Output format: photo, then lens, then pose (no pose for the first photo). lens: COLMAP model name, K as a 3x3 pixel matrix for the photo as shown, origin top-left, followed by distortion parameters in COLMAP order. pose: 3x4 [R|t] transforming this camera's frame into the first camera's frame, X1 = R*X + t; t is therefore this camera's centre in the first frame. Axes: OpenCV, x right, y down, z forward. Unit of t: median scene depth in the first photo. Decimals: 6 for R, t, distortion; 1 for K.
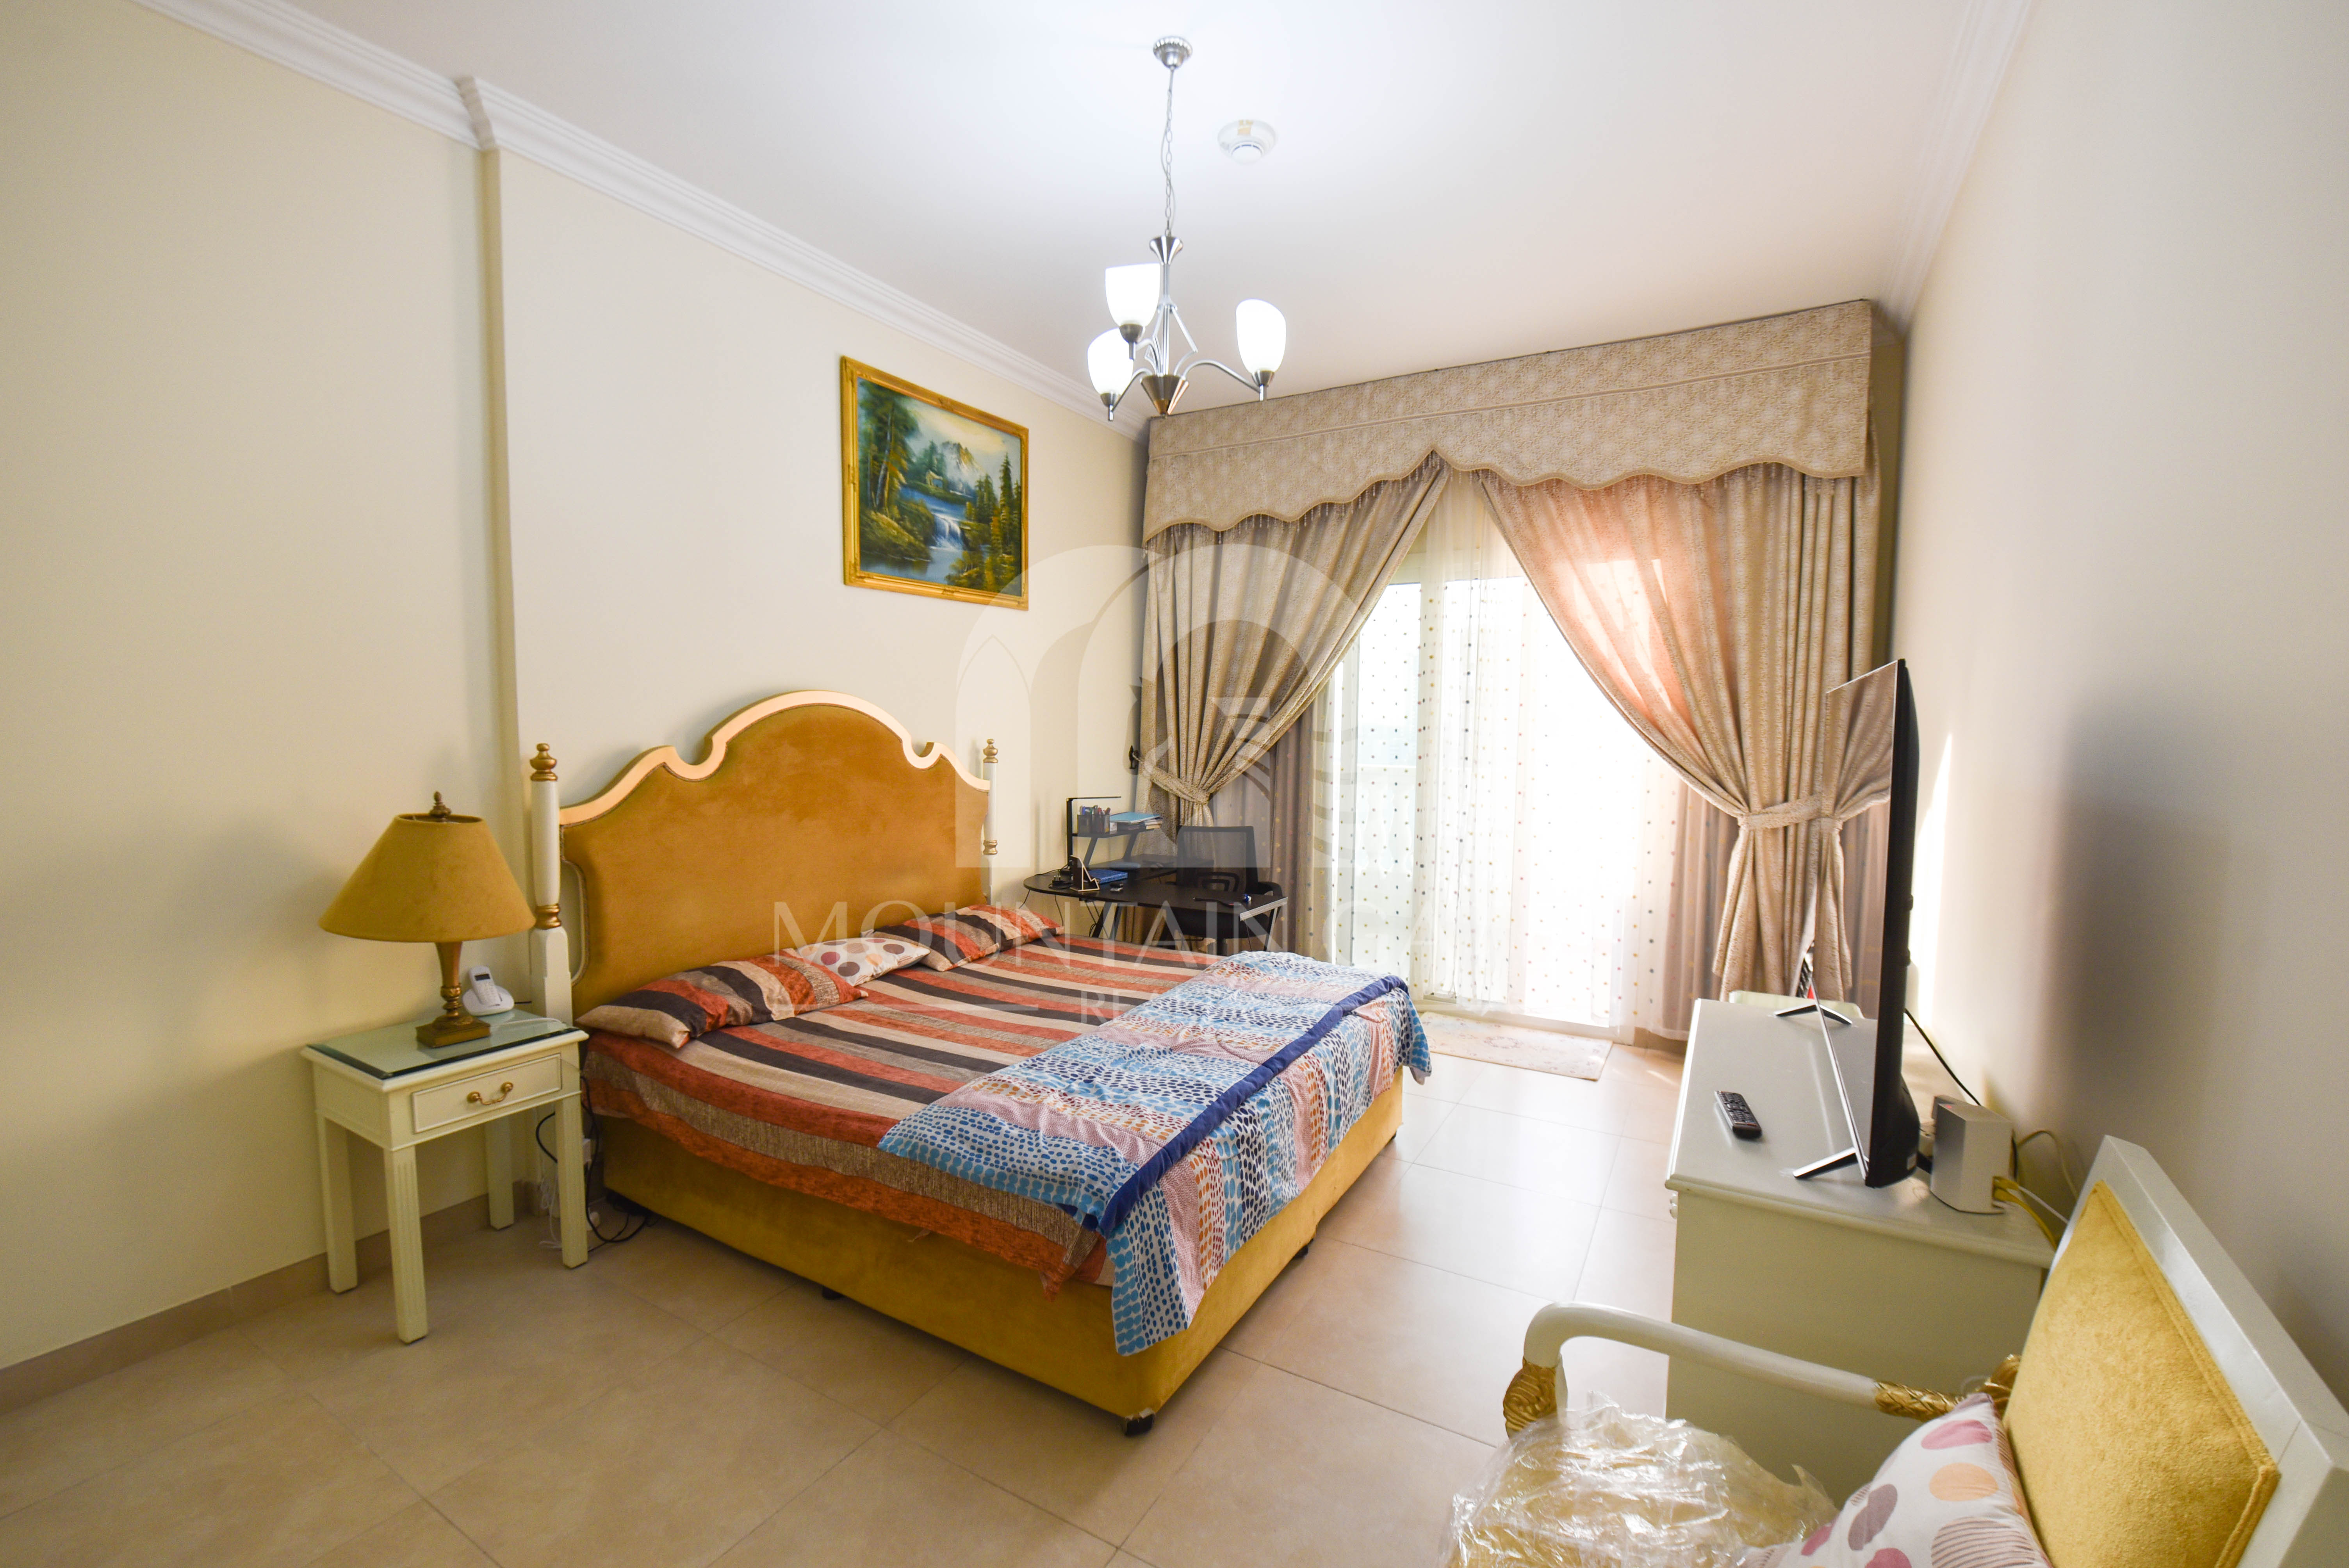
lens RADIAL K [[966.5, 0, 1188.5], [0, 966.5, 801.3], [0, 0, 1]] dist [-0.012079, -0.000146]
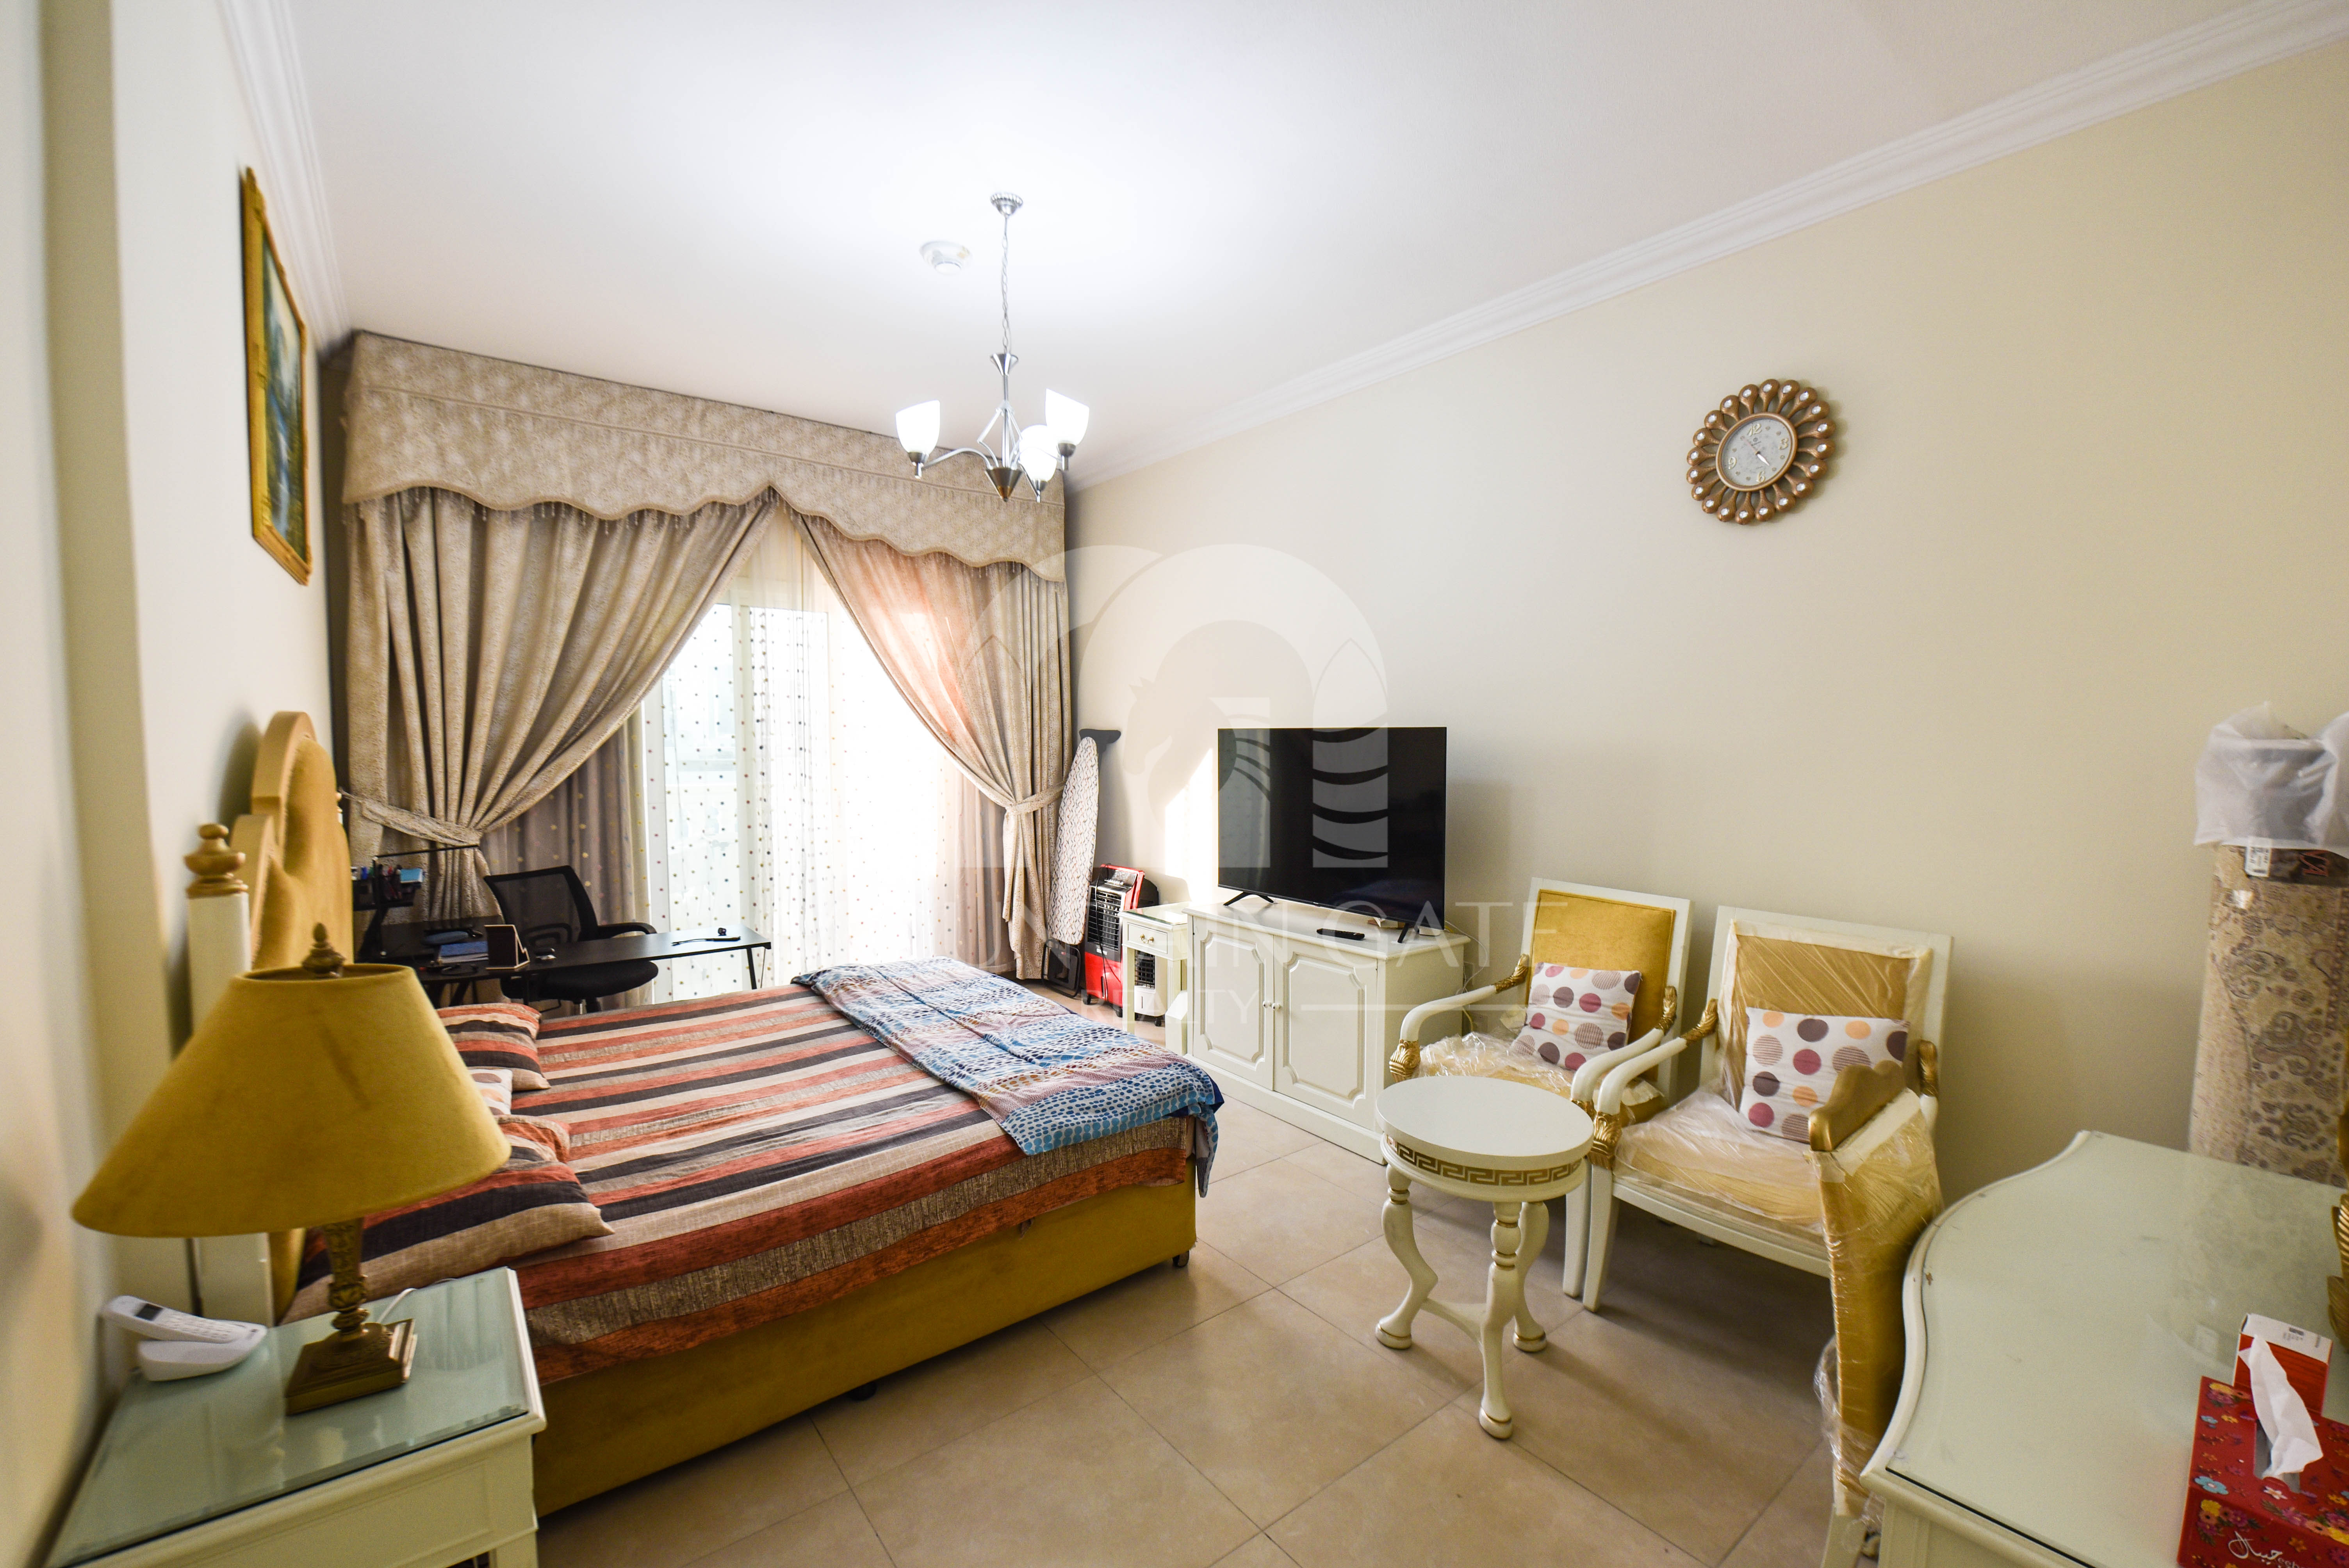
lens RADIAL K [[966.5, 0, 1188.5], [0, 966.5, 801.3], [0, 0, 1]] dist [-0.012079, -0.000146]
pose [[0.369907, -0.071744, 0.926295, -0.635219], [0.072516, 0.996202, 0.048200, -0.039132], [-0.926235, 0.049342, 0.373704, 0.210585]]
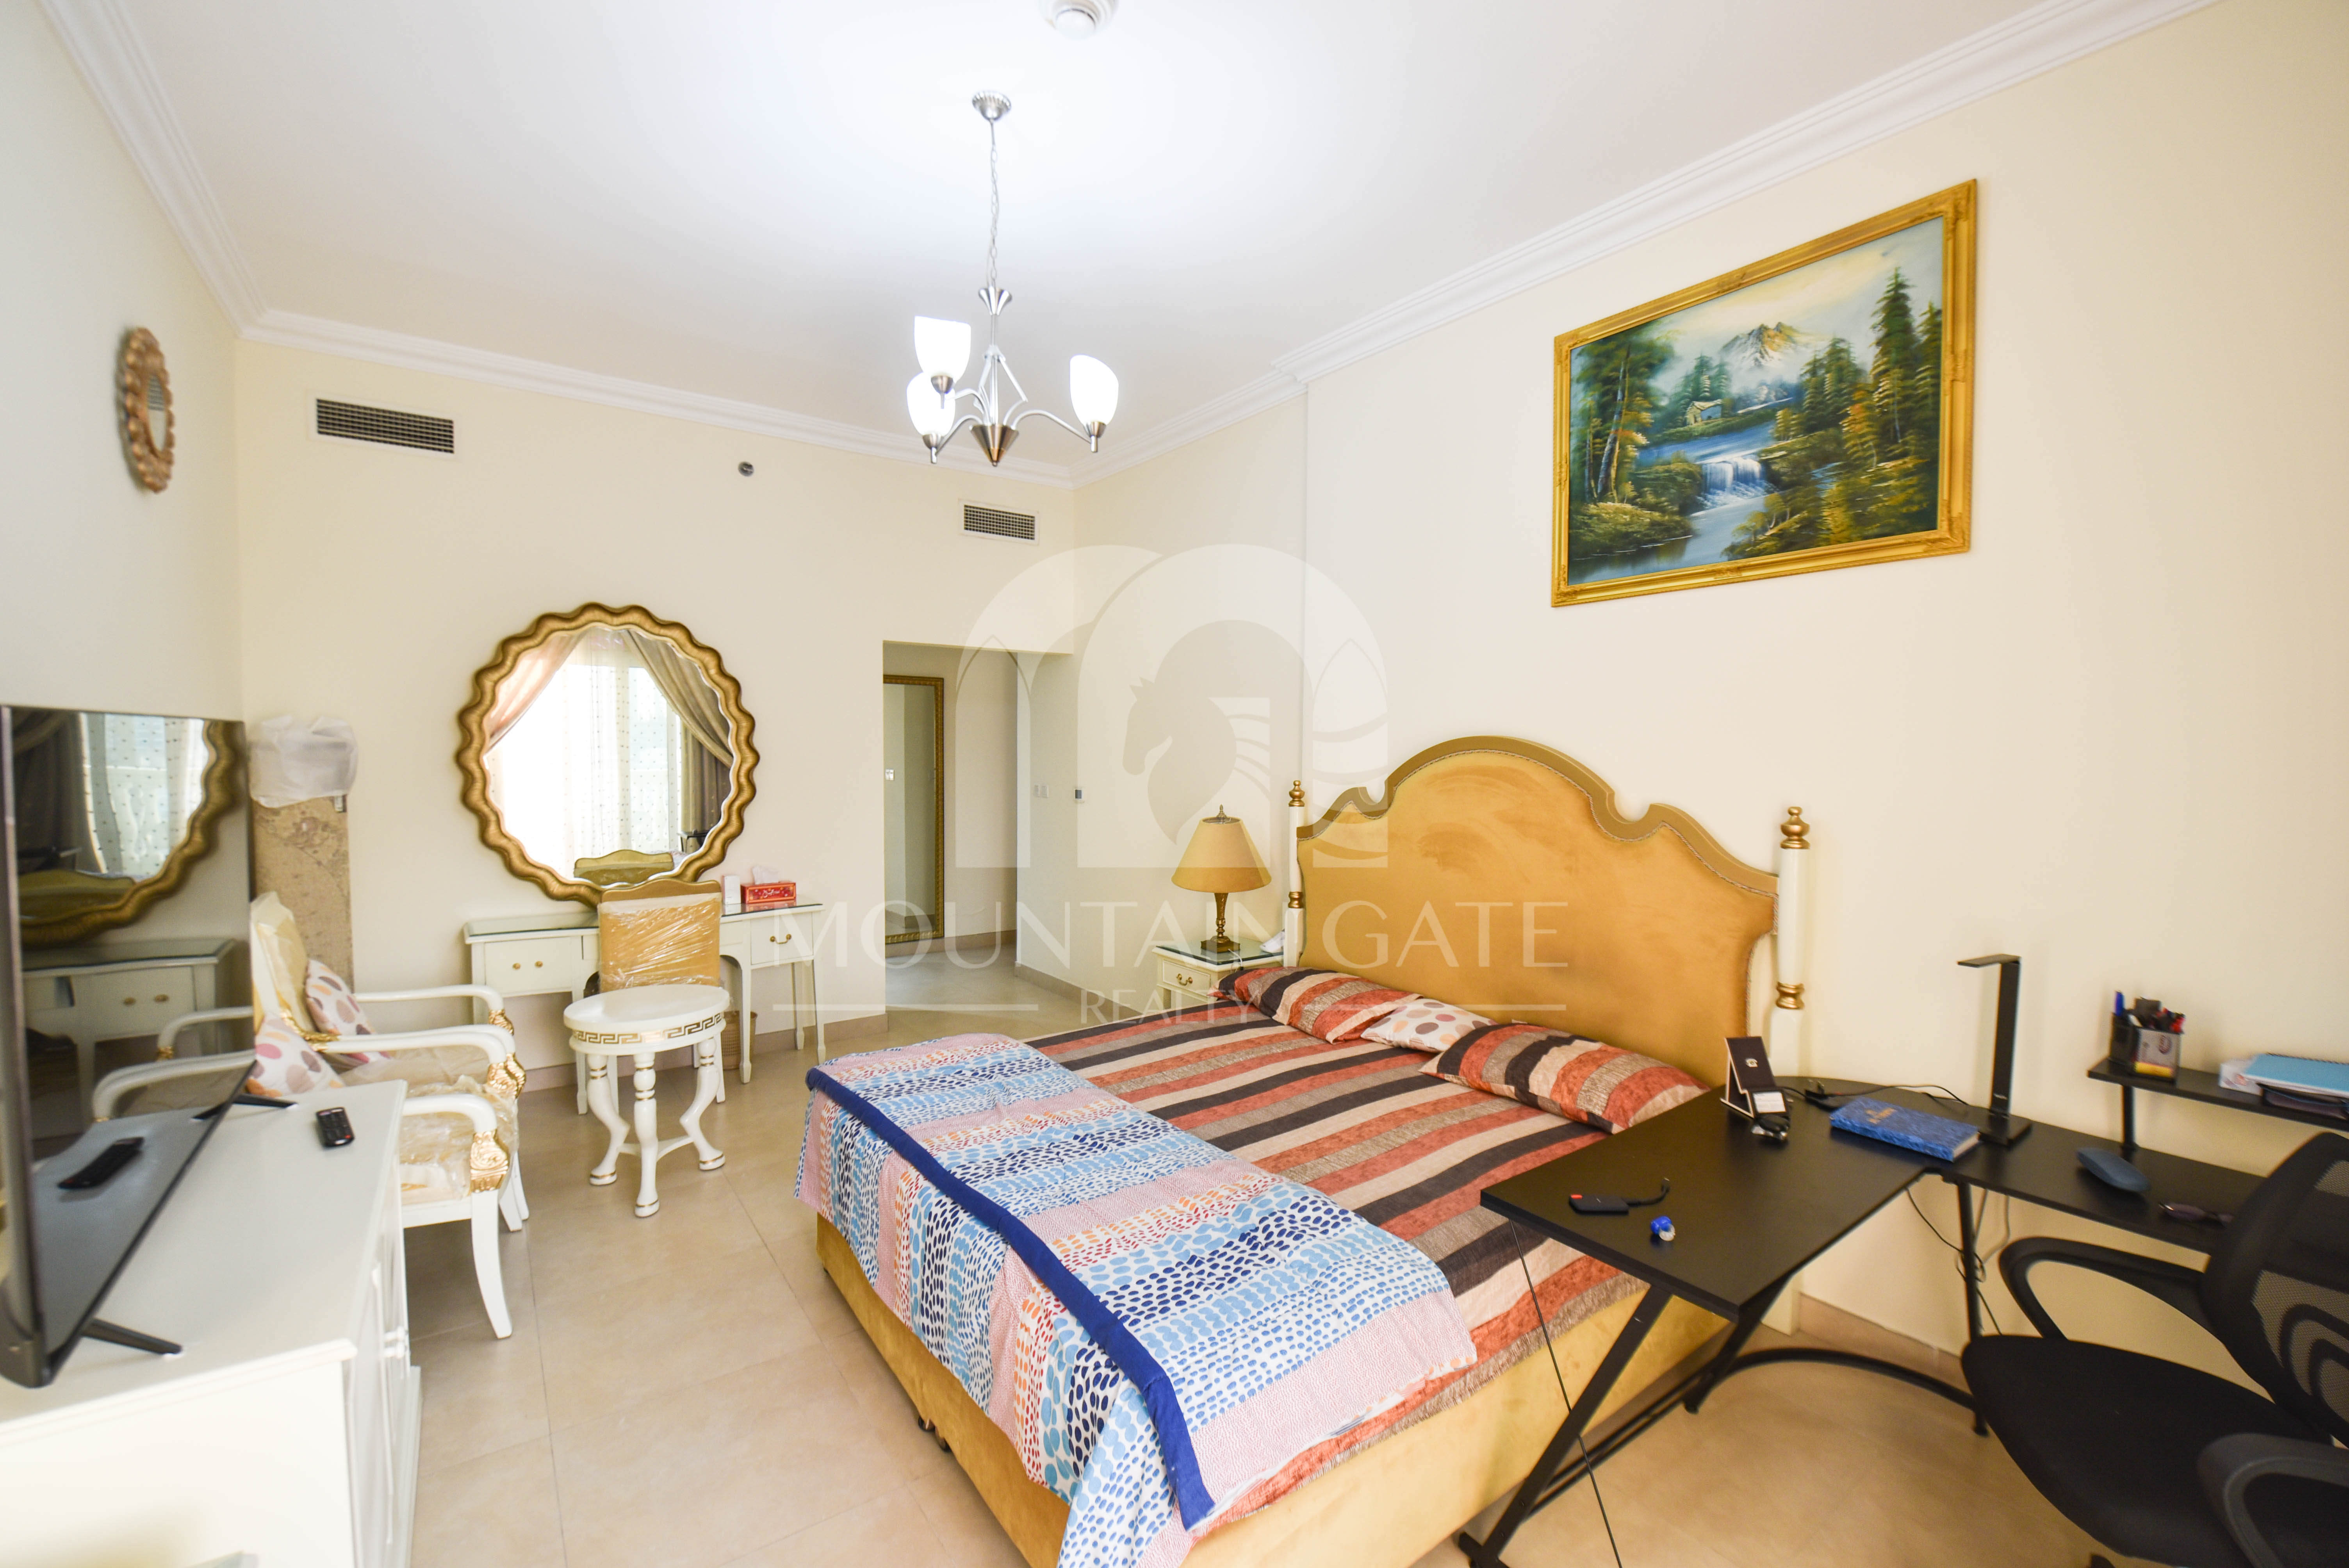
lens RADIAL K [[966.5, 0, 1188.5], [0, 966.5, 801.3], [0, 0, 1]] dist [-0.012079, -0.000146]
pose [[-0.395823, 0.038315, -0.917527, 0.488115], [-0.086577, 0.993122, 0.078821, -0.086373], [0.914236, 0.110636, -0.389784, 0.948350]]
